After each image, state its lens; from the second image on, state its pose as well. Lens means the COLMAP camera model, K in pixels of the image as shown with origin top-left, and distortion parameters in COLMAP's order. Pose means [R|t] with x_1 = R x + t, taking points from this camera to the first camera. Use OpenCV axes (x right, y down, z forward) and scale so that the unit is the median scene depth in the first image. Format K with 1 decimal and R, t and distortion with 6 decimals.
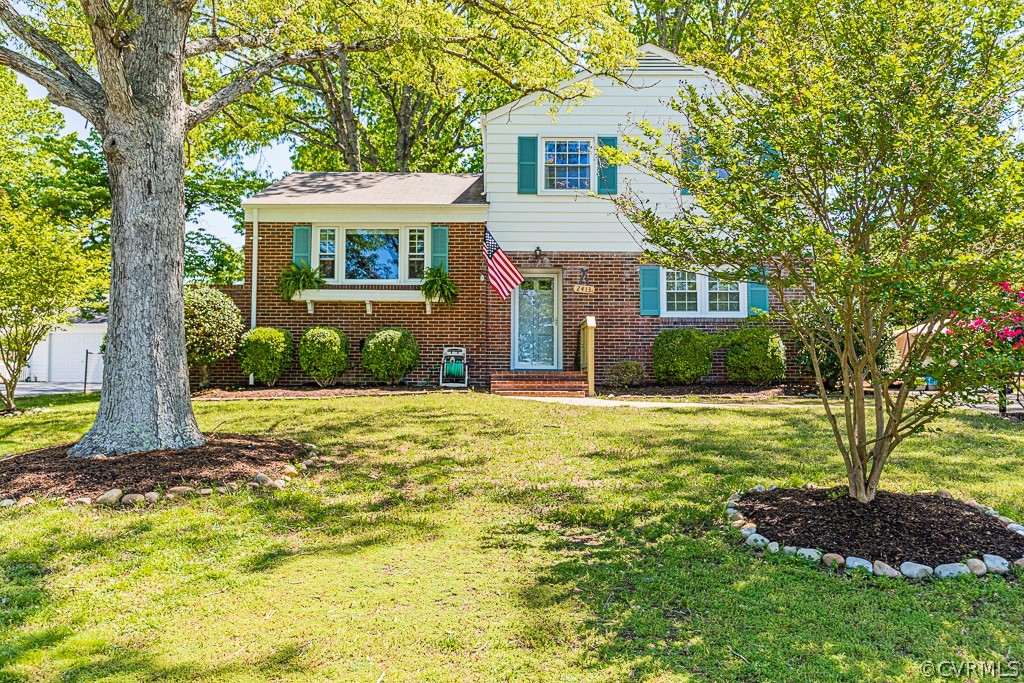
lens RADIAL K [[873.7, 0, 512.0], [0, 873.7, 338.9], [0, 0, 1]] dist [0.015366, 0.000690]
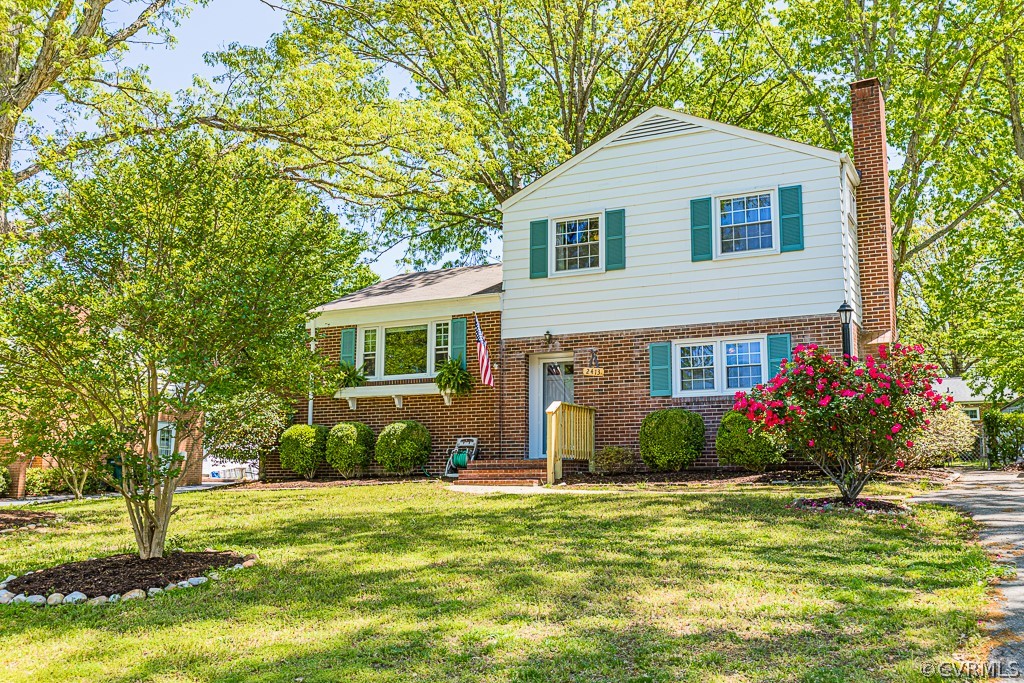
lens RADIAL K [[1028.0, 0, 512.7], [0, 1028.0, 344.6], [0, 0, 1]] dist [-0.017861, 0.000000]
pose [[0.888370, -0.070231, -0.453724, 0.513023], [0.034536, 0.995654, -0.086494, 0.007133], [0.457827, 0.061169, 0.886935, -0.032336]]
